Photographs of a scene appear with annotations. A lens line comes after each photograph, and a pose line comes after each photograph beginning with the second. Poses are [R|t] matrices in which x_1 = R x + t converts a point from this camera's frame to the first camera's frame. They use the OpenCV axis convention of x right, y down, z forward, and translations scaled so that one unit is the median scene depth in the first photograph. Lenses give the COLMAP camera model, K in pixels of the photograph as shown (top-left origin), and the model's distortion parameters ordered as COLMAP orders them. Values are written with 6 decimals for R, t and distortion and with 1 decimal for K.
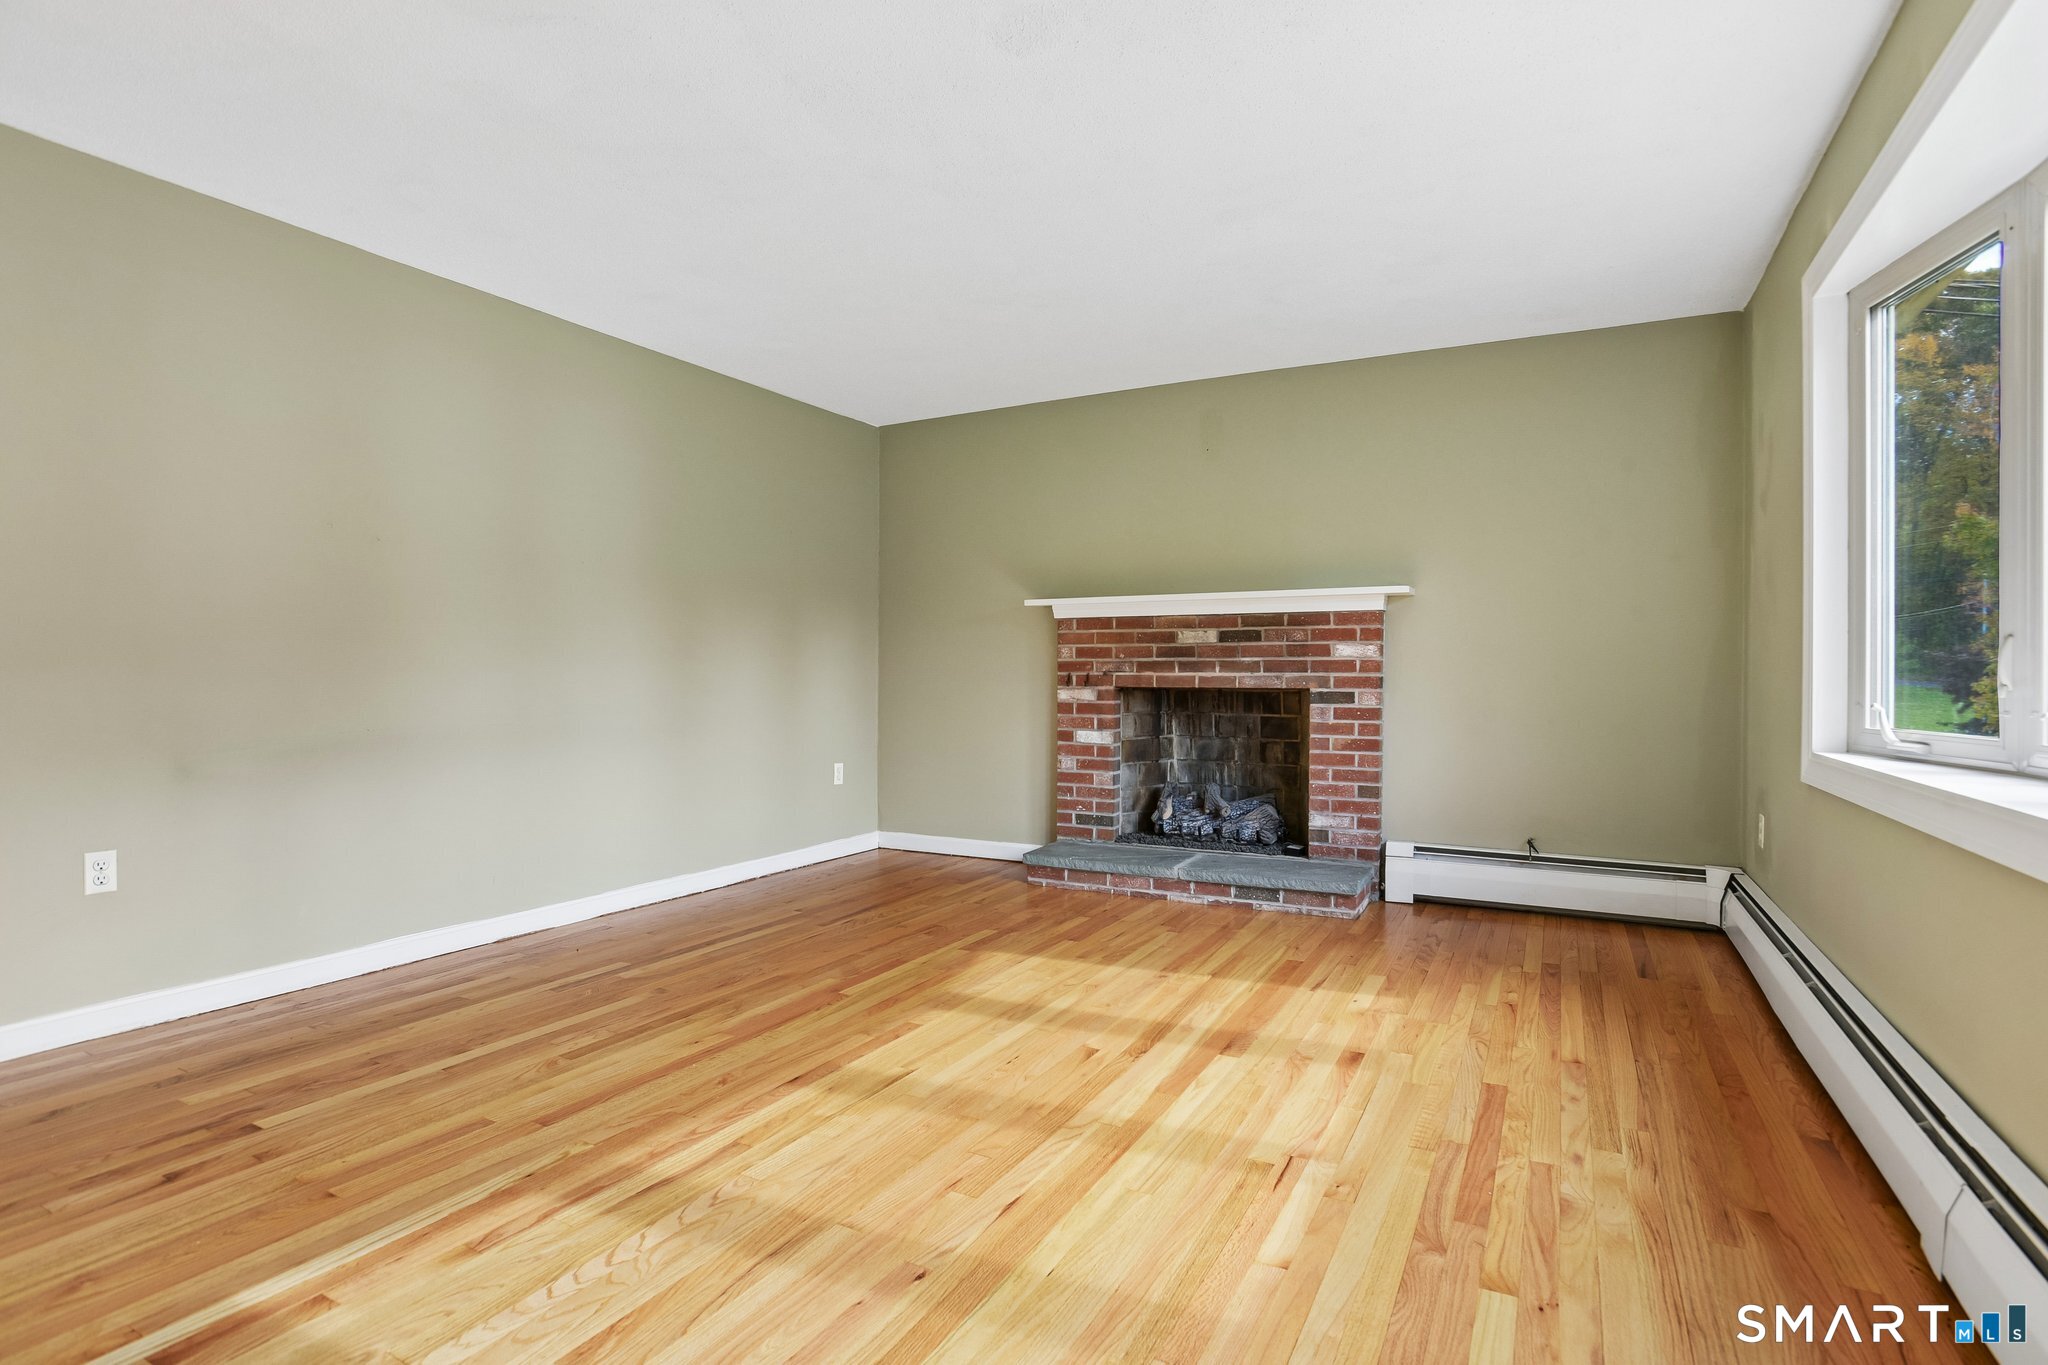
lens RADIAL K [[992.1, 0, 1021.2], [0, 992.1, 682.3], [0, 0, 1]] dist [-0.049764, 0.021174]
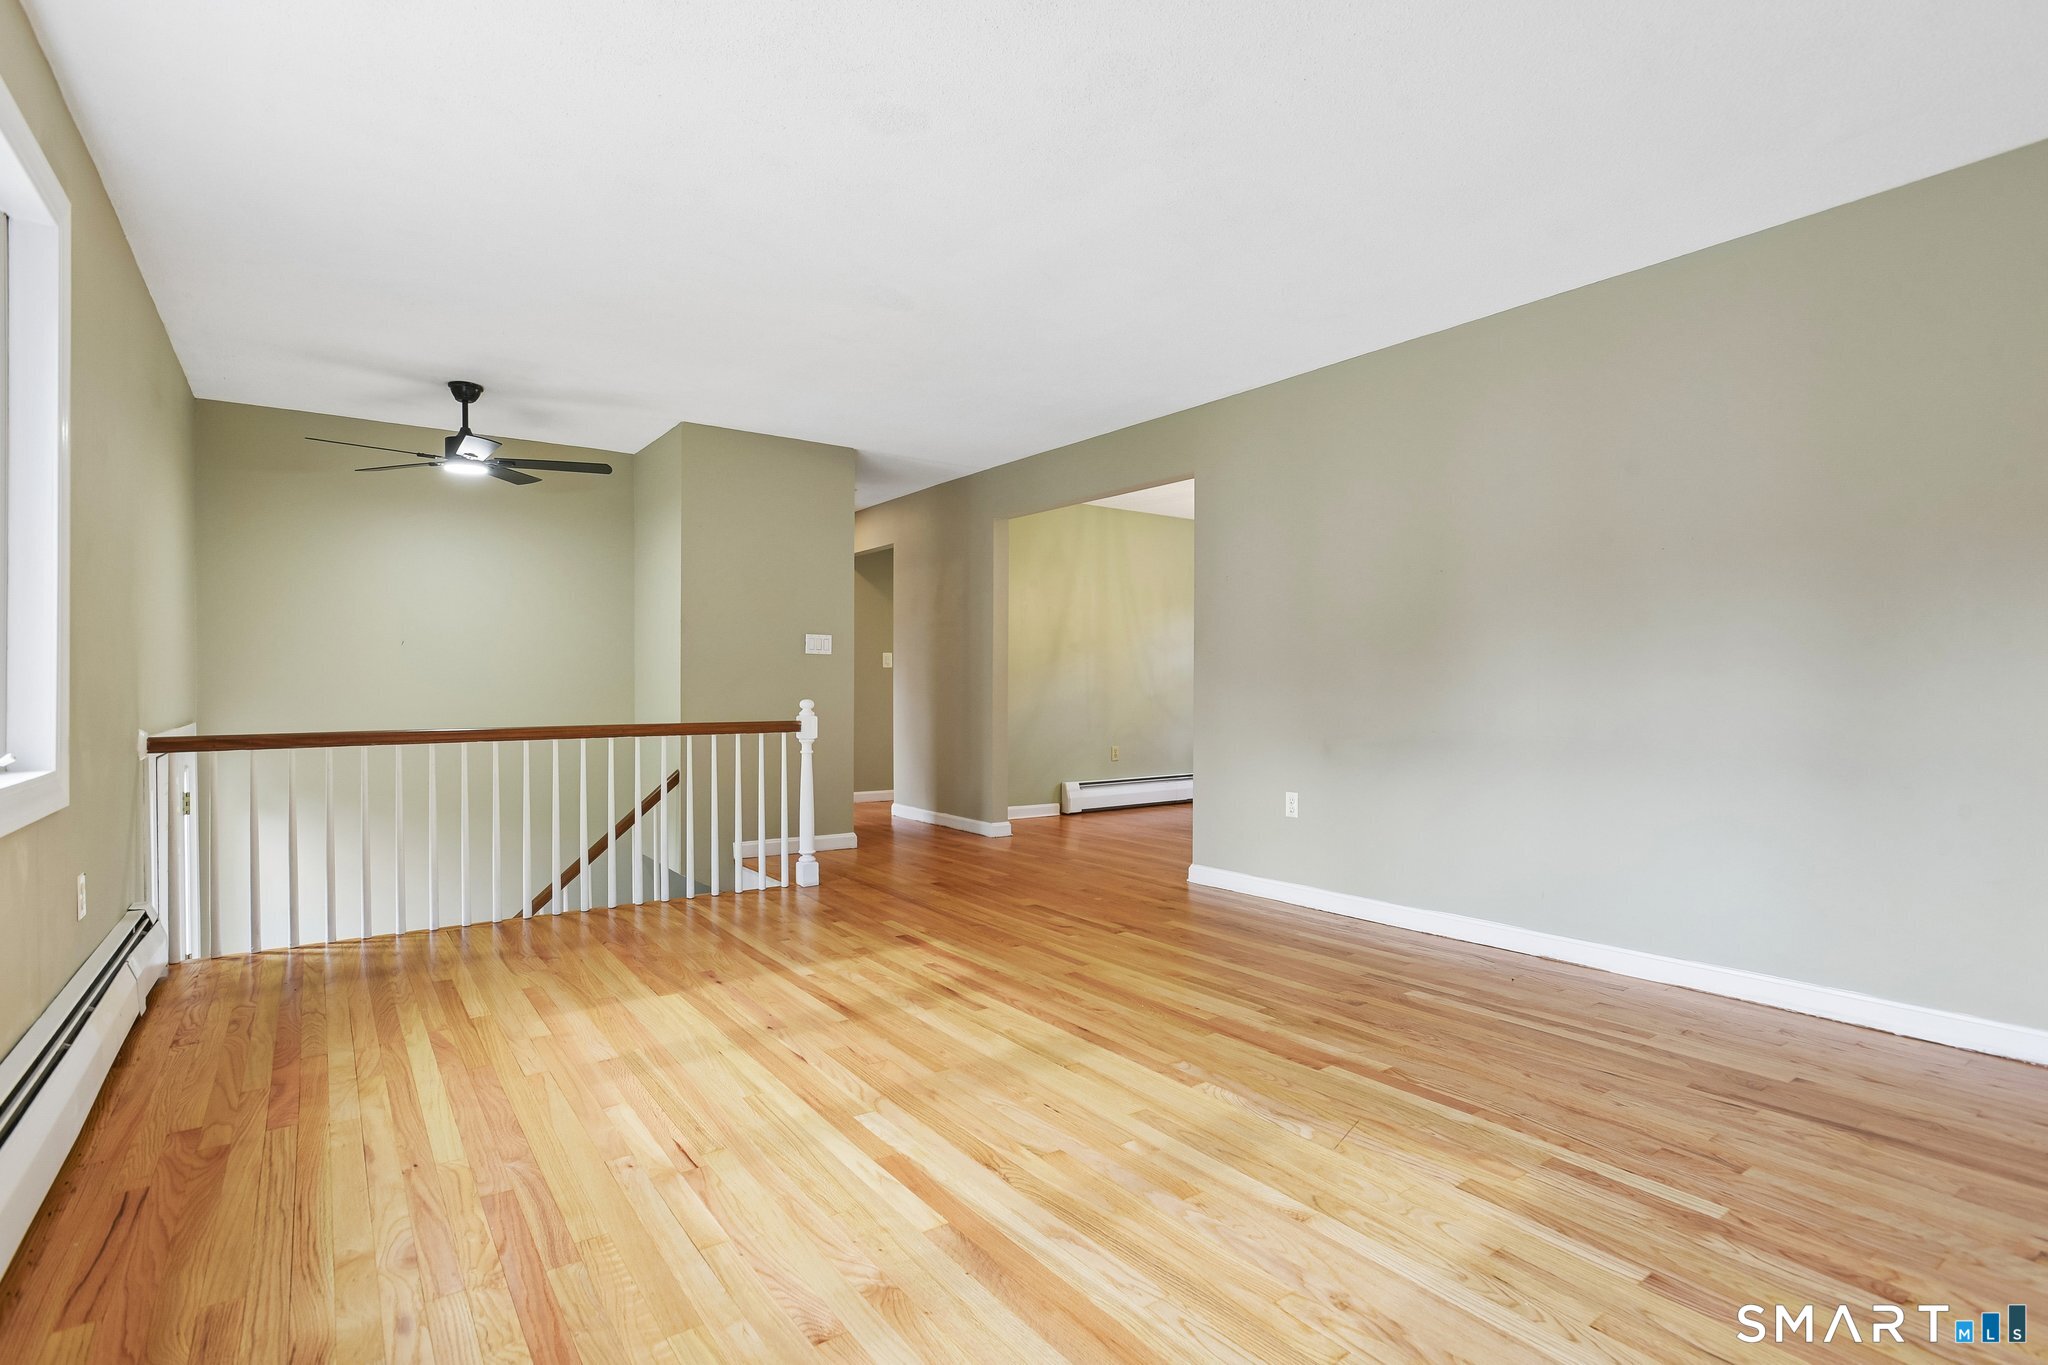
lens RADIAL K [[992.1, 0, 1062.0], [0, 992.1, 674.4], [0, 0, 1]] dist [-0.049764, 0.021174]
pose [[-0.400073, -0.017635, -0.916314, 0.636965], [-0.008000, 0.999844, -0.015750, -0.002061], [0.916448, 0.001029, -0.400152, 1.058444]]
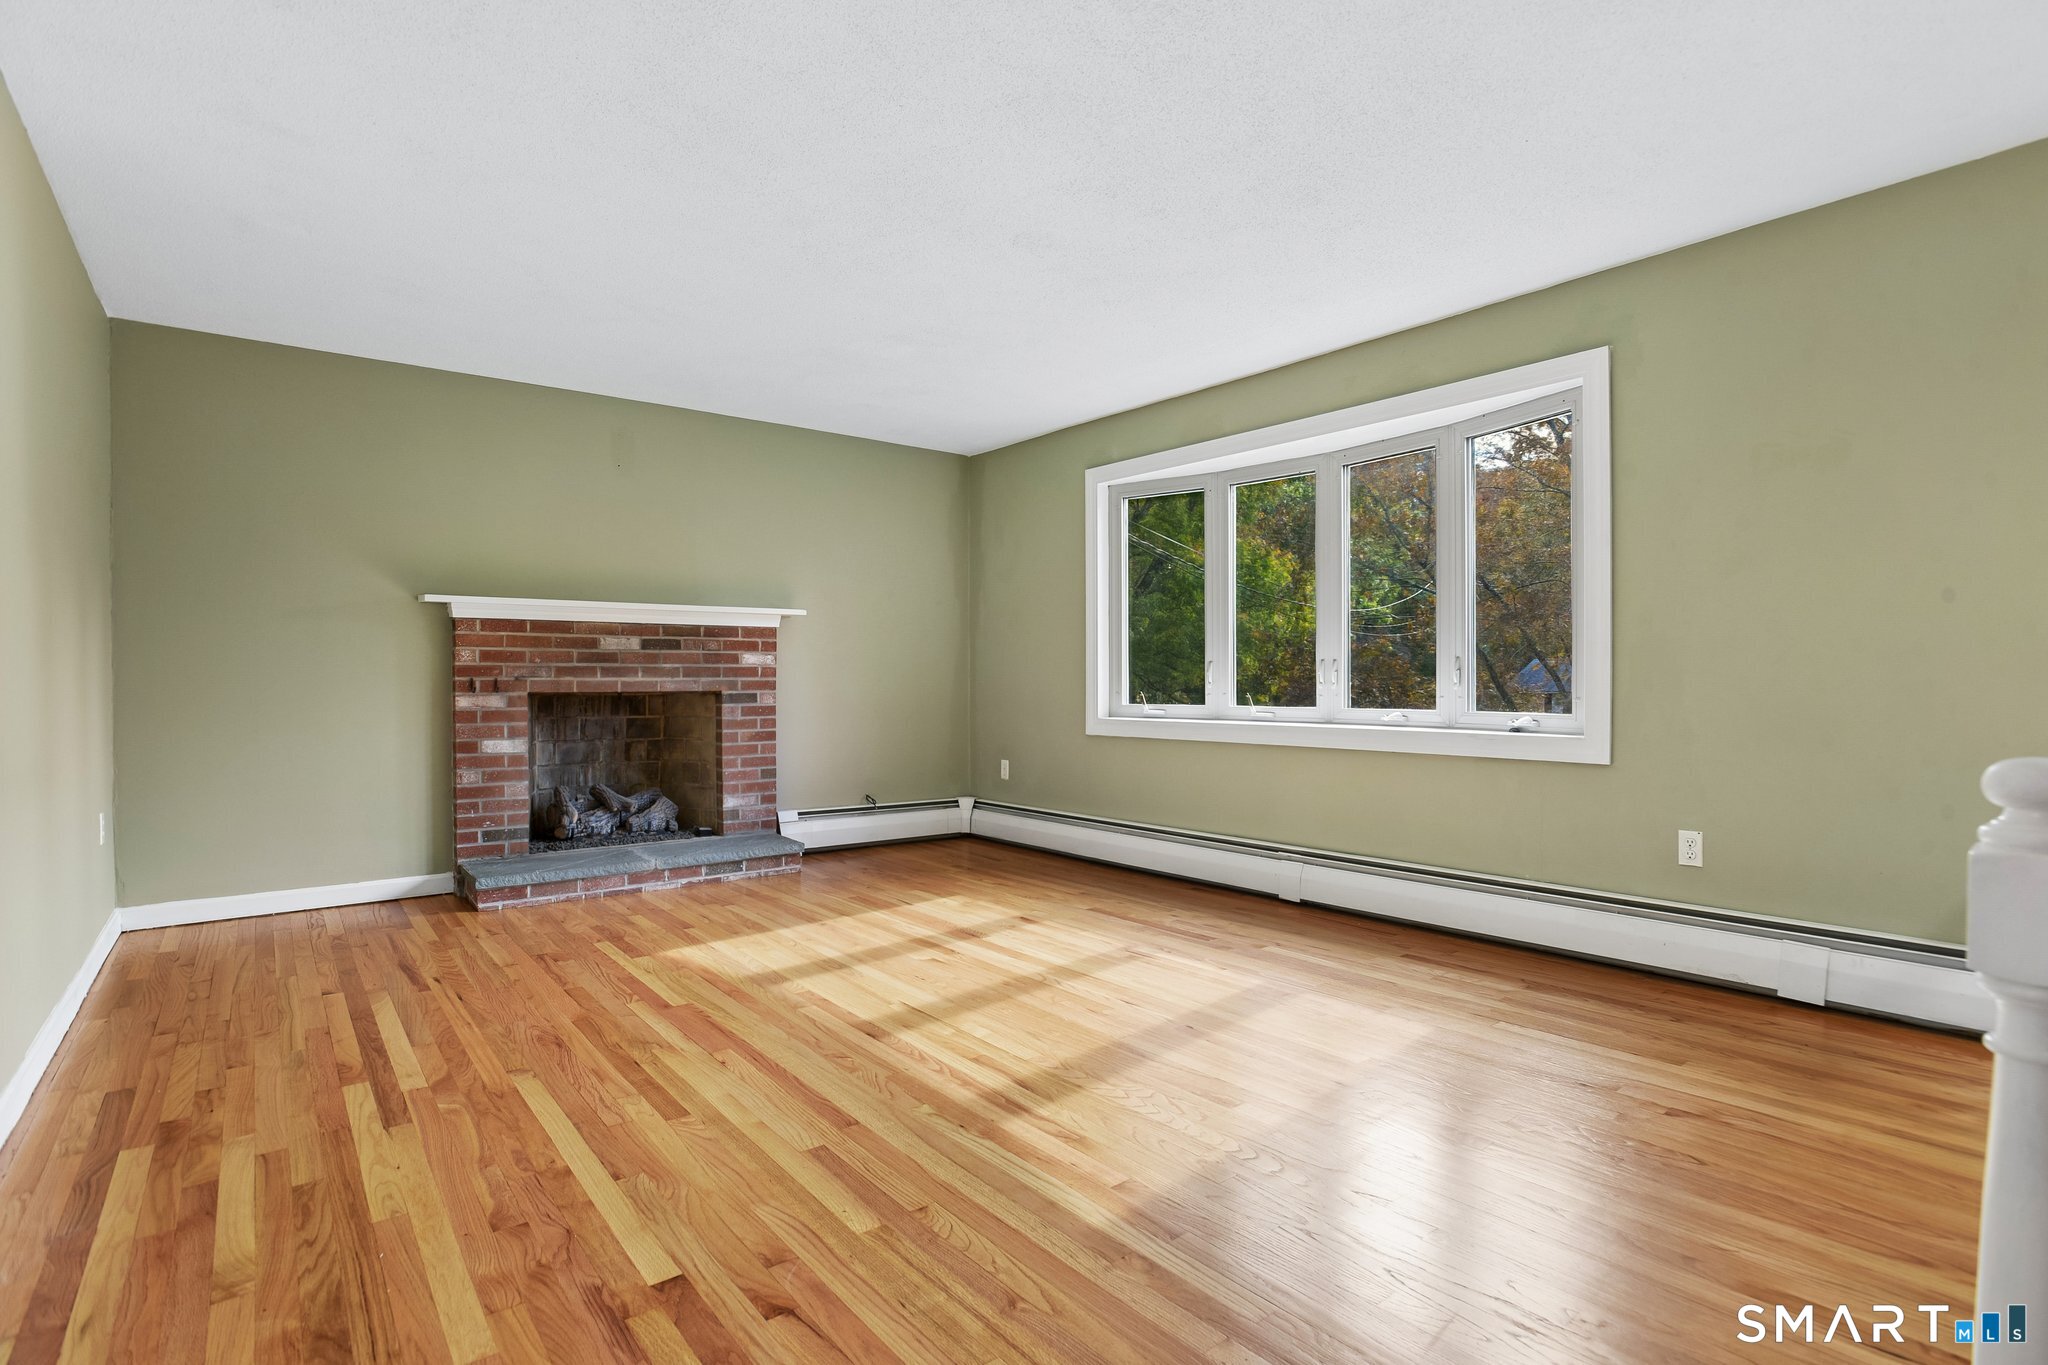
lens RADIAL K [[992.1, 0, 1014.3], [0, 992.1, 688.4], [0, 0, 1]] dist [-0.049764, 0.021174]
pose [[0.403294, -0.010419, 0.915011, -0.881200], [0.008300, 0.999936, 0.007727, -0.004159], [-0.915033, 0.004478, 0.403355, 0.282208]]
